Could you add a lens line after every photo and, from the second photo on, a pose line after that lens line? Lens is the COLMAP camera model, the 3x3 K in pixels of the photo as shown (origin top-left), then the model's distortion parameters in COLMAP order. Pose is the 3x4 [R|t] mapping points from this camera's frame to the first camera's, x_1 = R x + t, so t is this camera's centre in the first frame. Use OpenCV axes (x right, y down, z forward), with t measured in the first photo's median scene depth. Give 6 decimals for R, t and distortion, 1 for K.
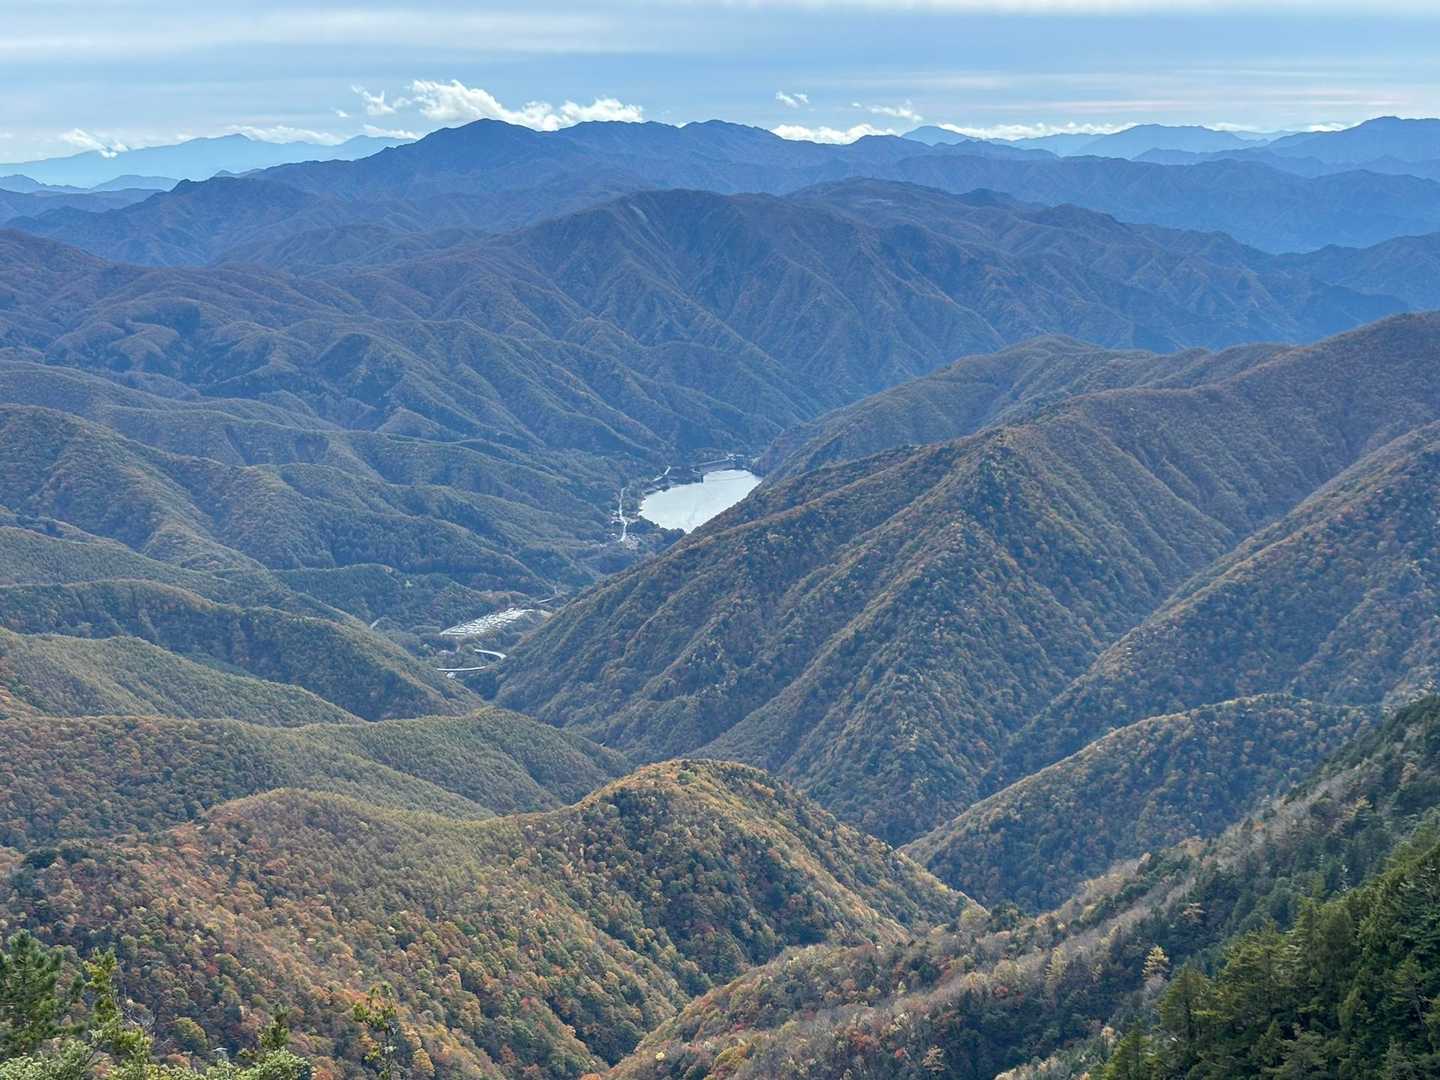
lens RADIAL K [[2148.0, 0, 718.6], [0, 2148.0, 554.0], [0, 0, 1]] dist [0.126365, 0.000000]
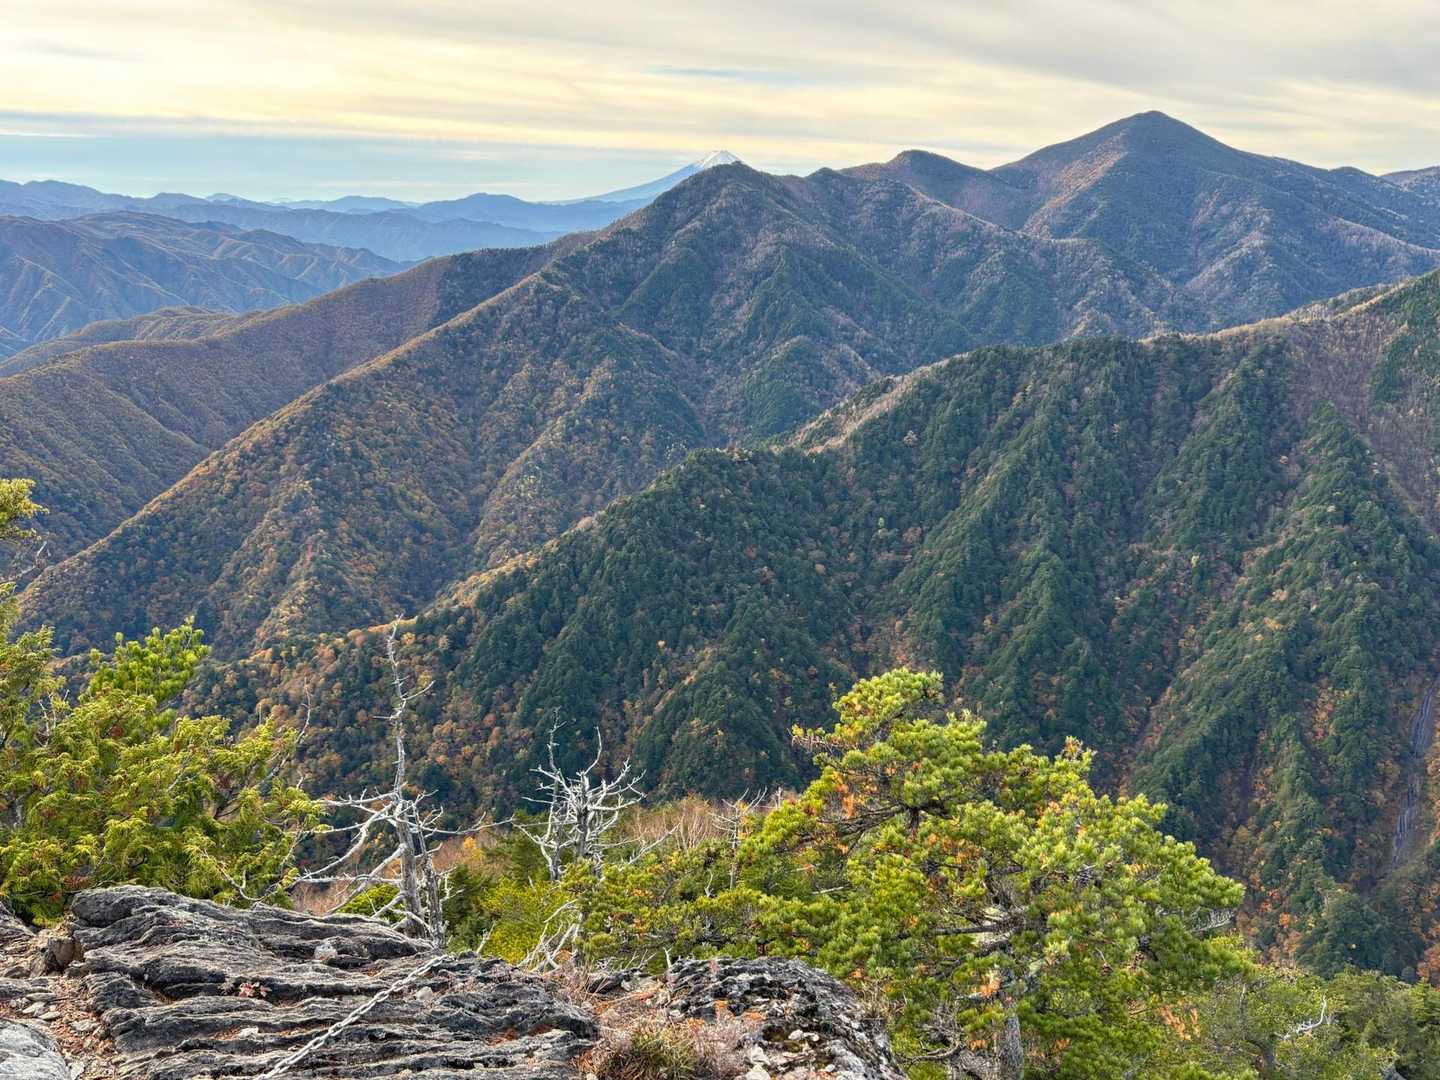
lens RADIAL K [[1130.3, 0, 730.8], [0, 1130.3, 532.2], [0, 0, 1]] dist [0.057145, -0.049328]
pose [[0.880996, -0.115733, 0.458751, 0.232626], [0.074916, 0.991511, 0.106268, -0.016932], [-0.467155, -0.059254, 0.882188, 0.355732]]
